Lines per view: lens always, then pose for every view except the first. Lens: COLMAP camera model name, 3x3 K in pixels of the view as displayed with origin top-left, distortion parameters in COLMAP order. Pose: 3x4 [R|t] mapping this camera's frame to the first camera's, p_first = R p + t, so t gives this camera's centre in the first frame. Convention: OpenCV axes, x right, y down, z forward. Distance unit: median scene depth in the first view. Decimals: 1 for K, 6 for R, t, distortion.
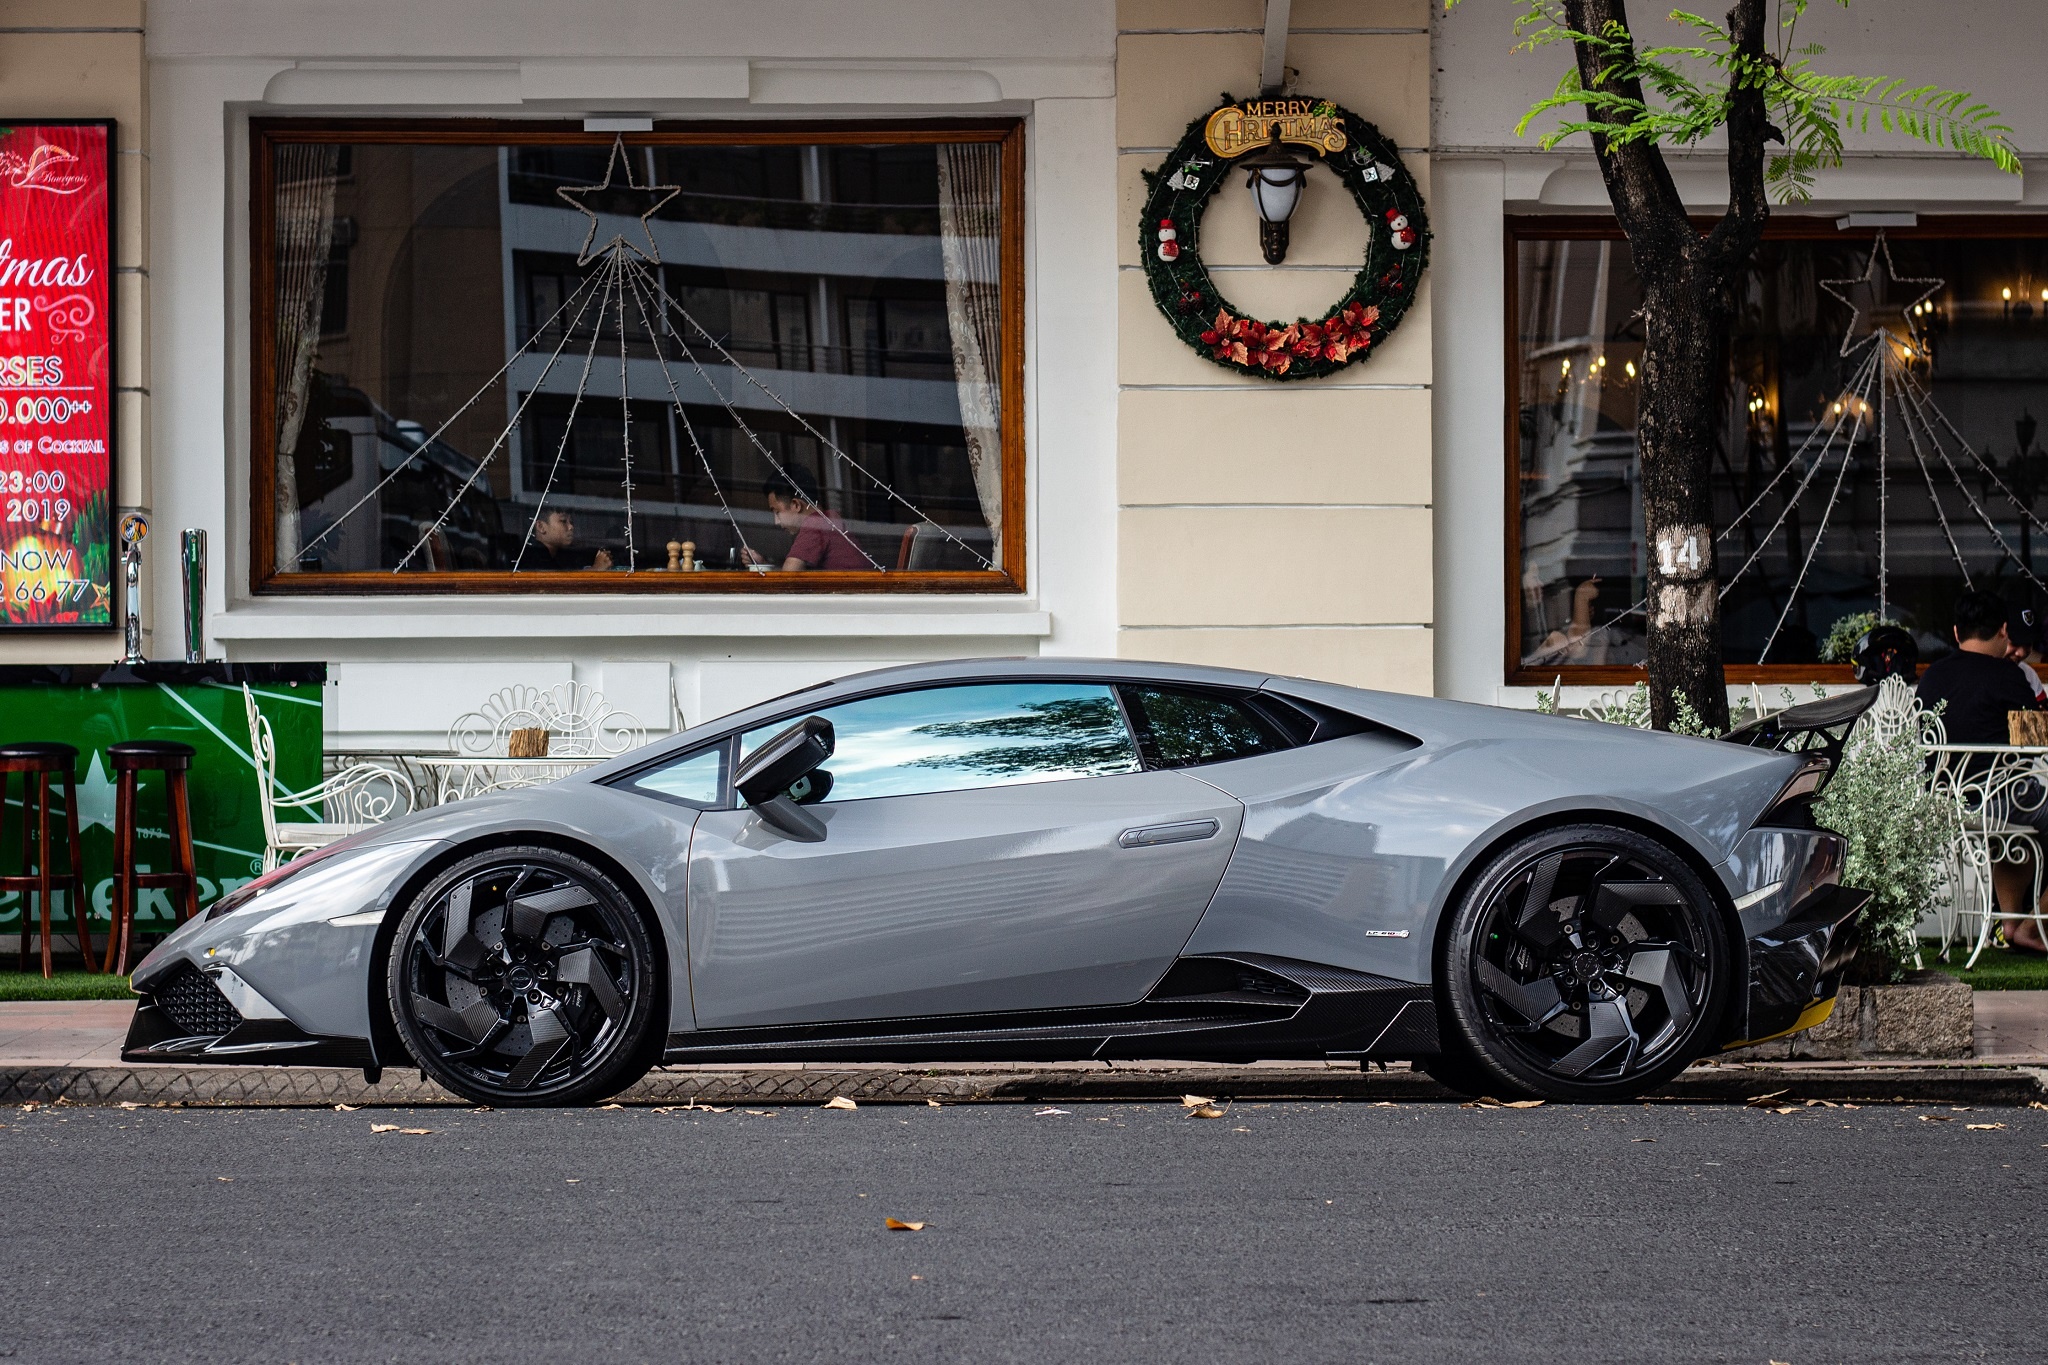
lens RADIAL K [[5266.8, 0, 1024.0], [0, 5266.8, 682.5], [0, 0, 1]] dist [0.046602, 0.005830]
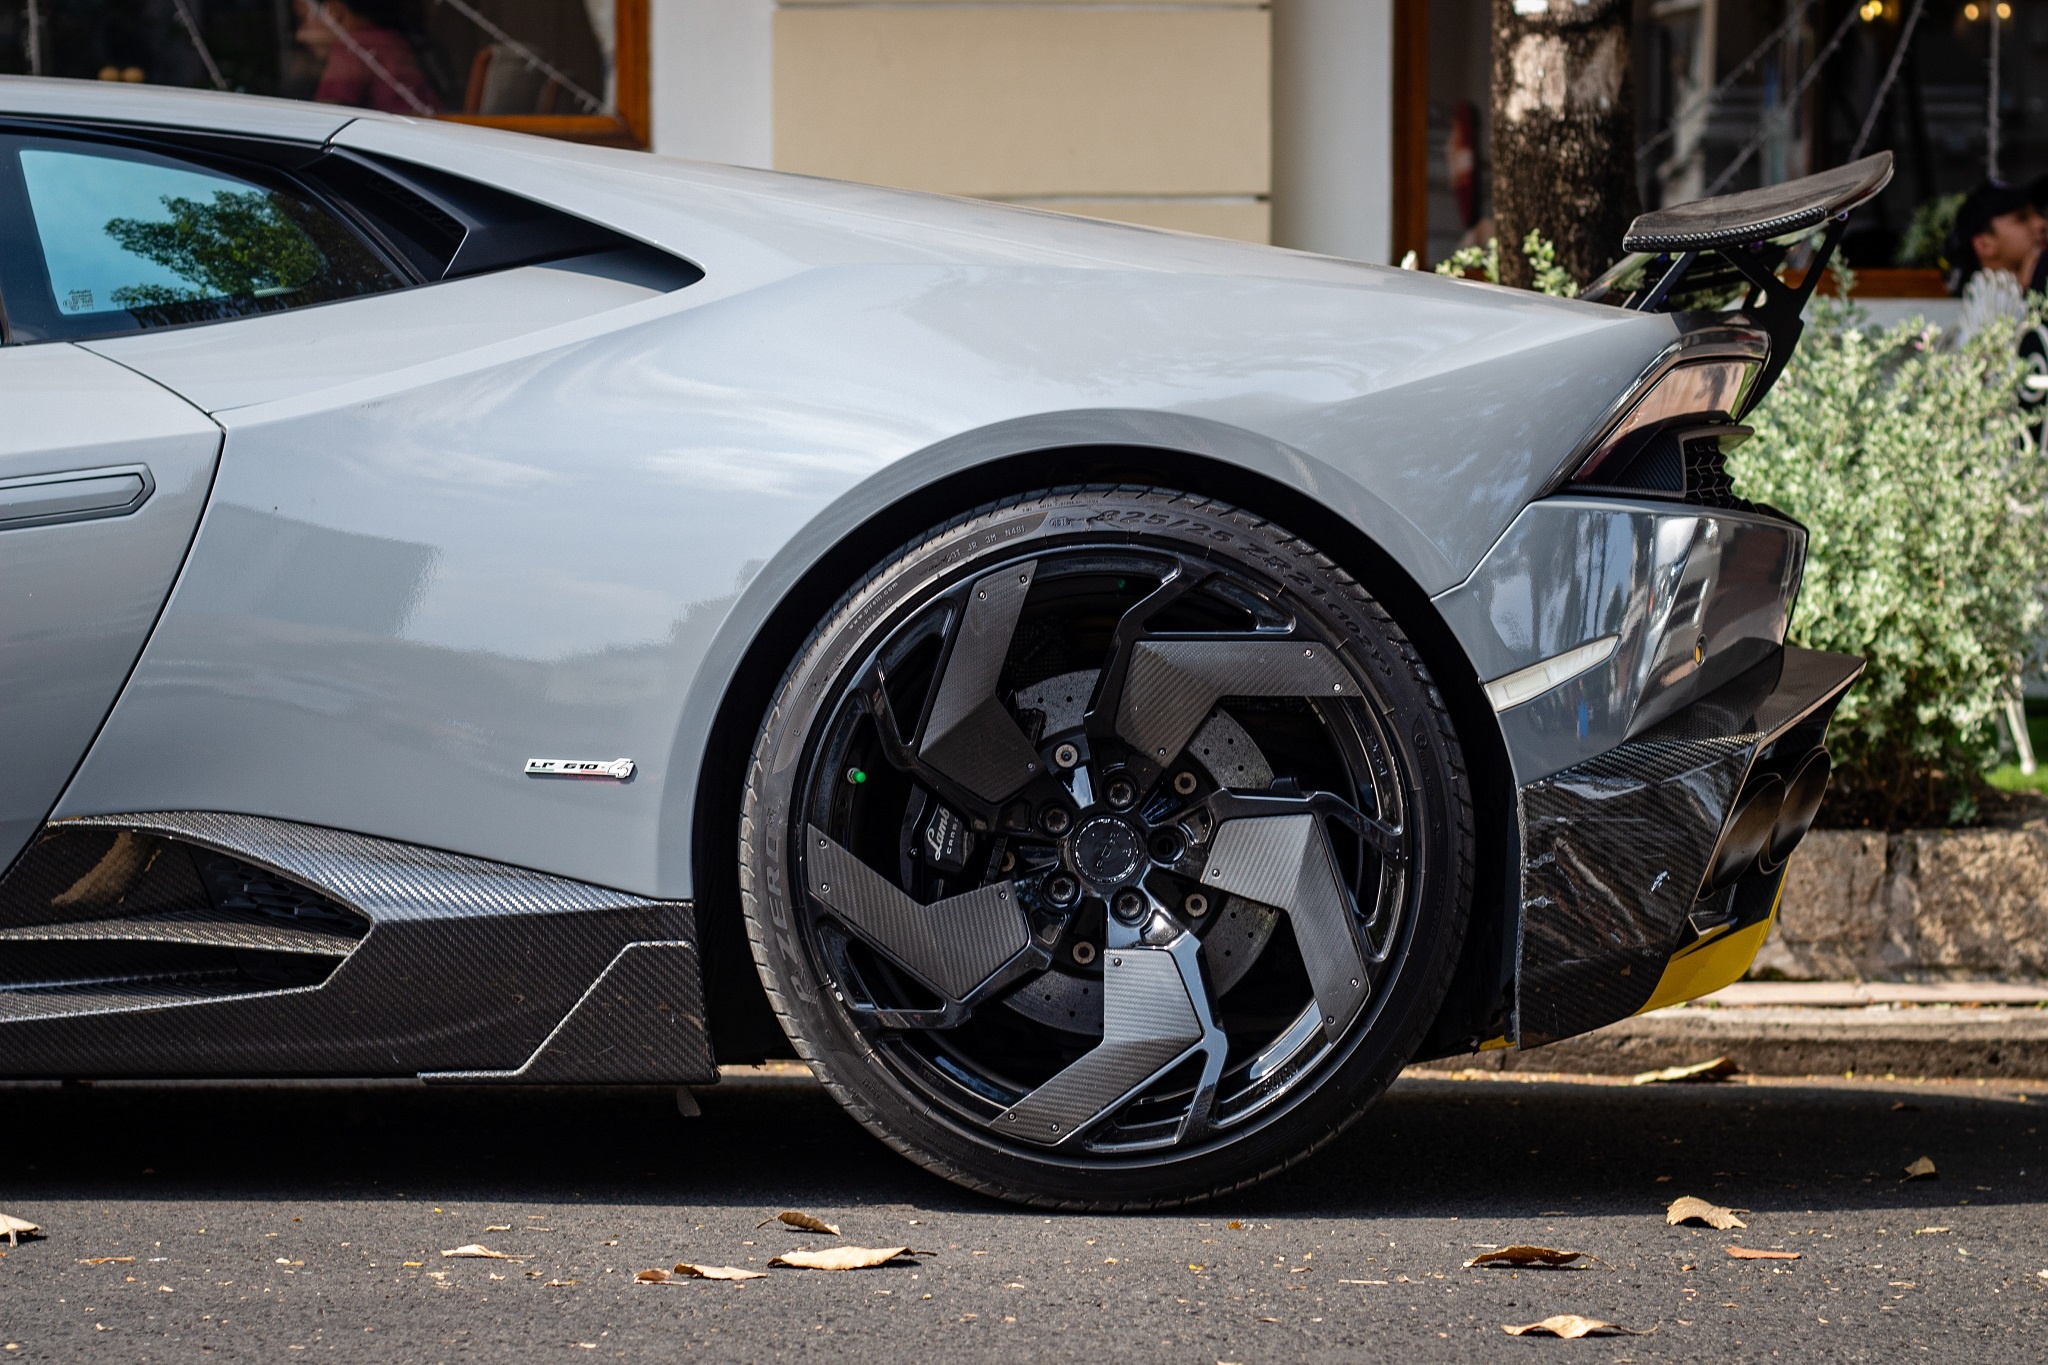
lens RADIAL K [[5137.7, 0, 1124.9], [0, 5137.7, 686.5], [0, 0, 1]] dist [0.022760, 0.536711]
pose [[0.999859, 0.006858, -0.015303, 0.091192], [-0.005973, 0.998346, 0.057184, 0.016140], [0.015670, -0.057084, 0.998246, 0.500709]]
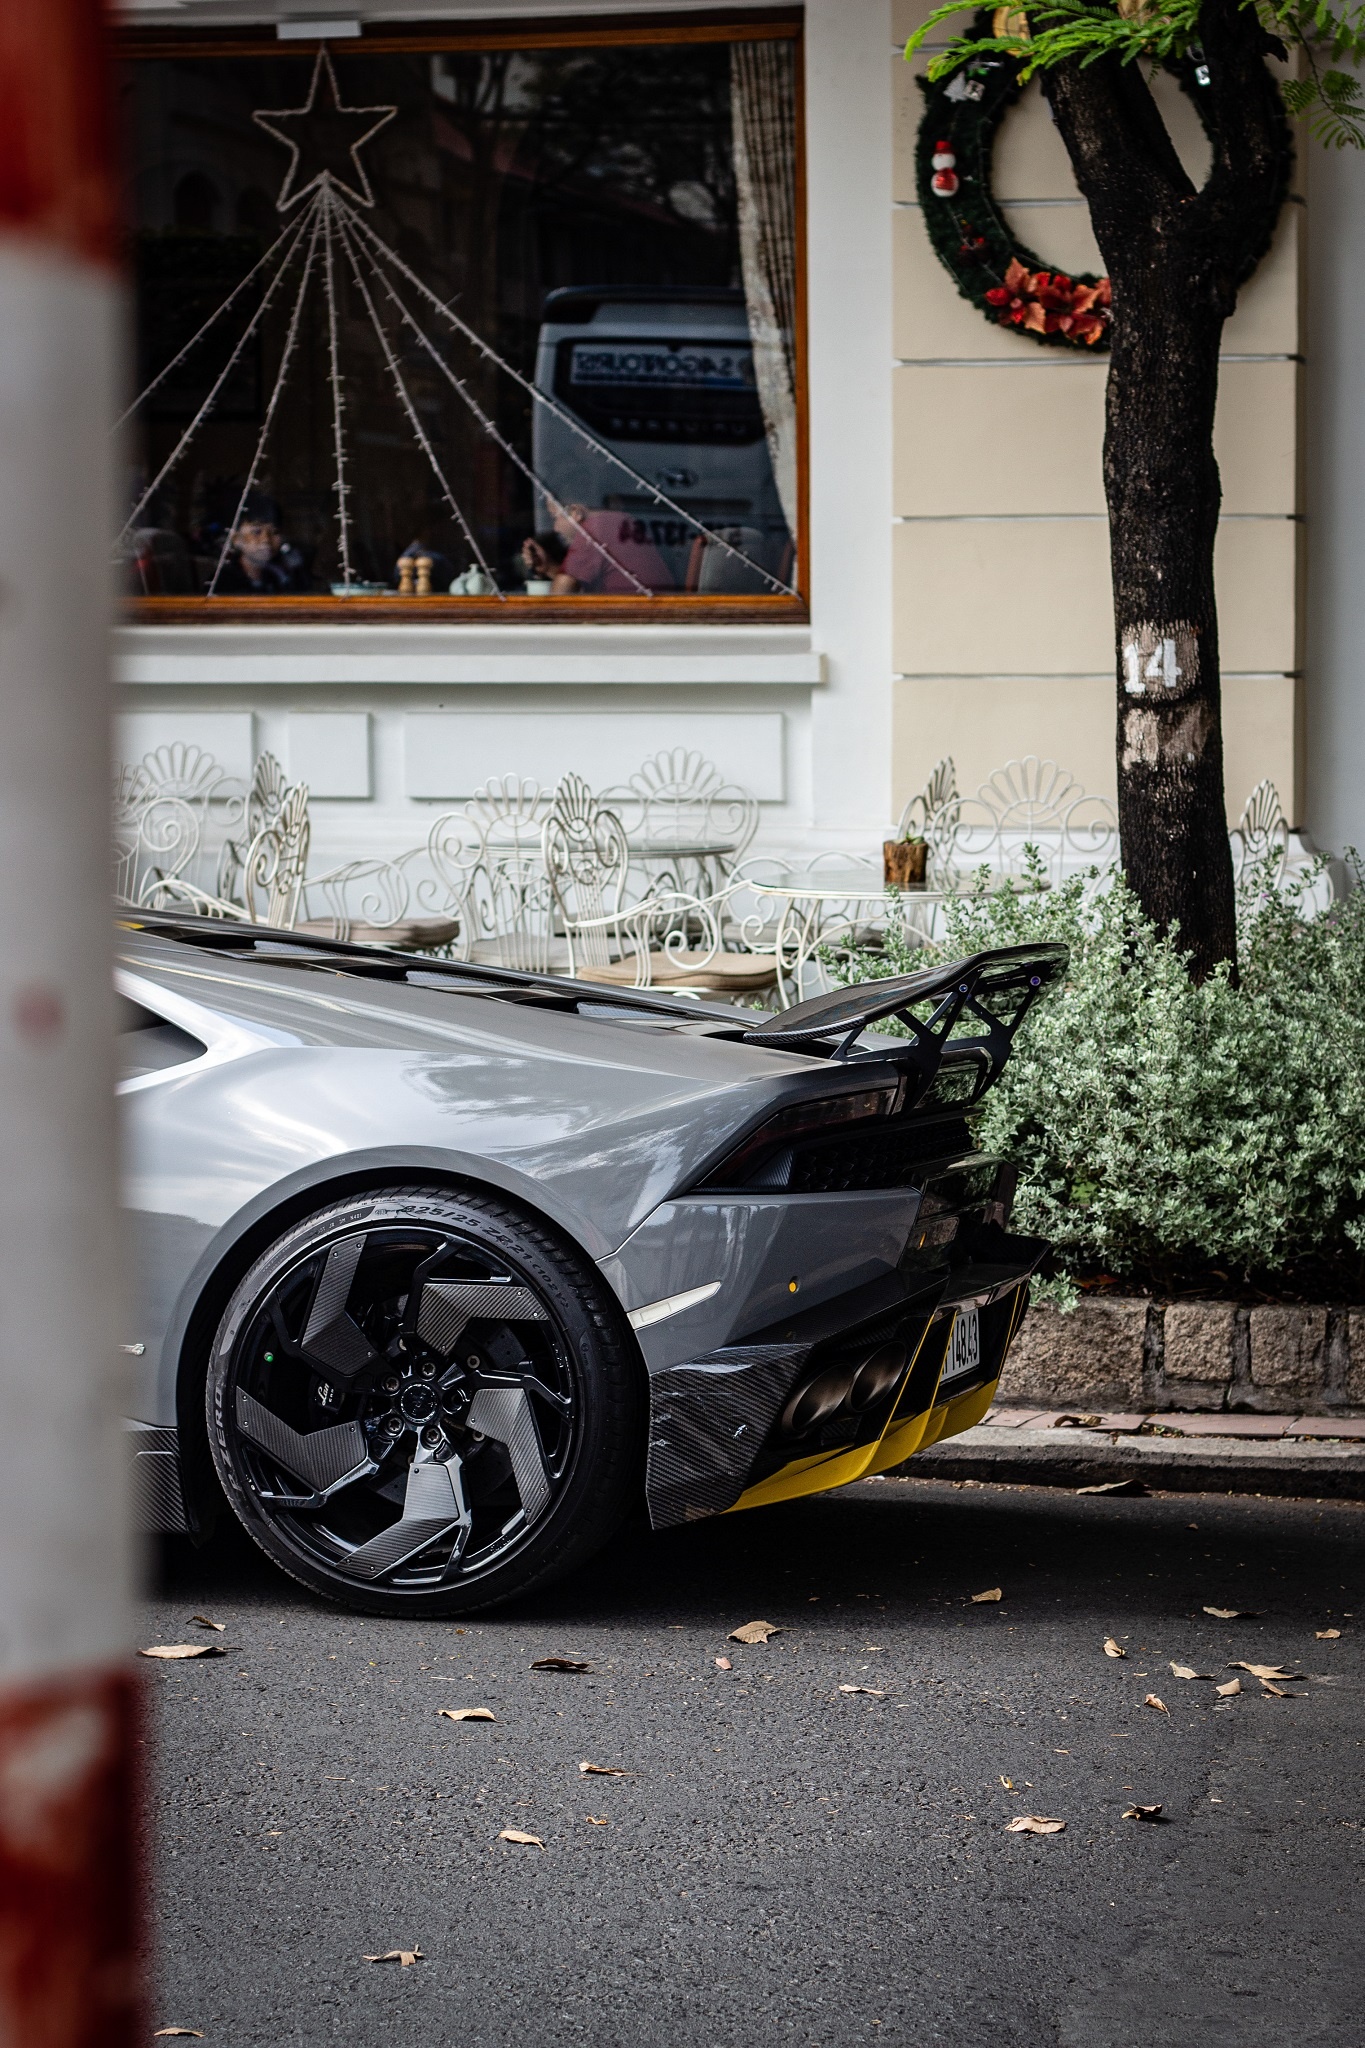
lens RADIAL K [[5266.8, 0, 683.6], [0, 5266.8, 1133.9], [0, 0, 1]] dist [0.046602, 0.005830]
pose [[0.967513, 0.024884, -0.251595, 0.241312], [0.004605, 0.993245, 0.115942, -0.043723], [0.252780, -0.113334, 0.960863, 0.310041]]
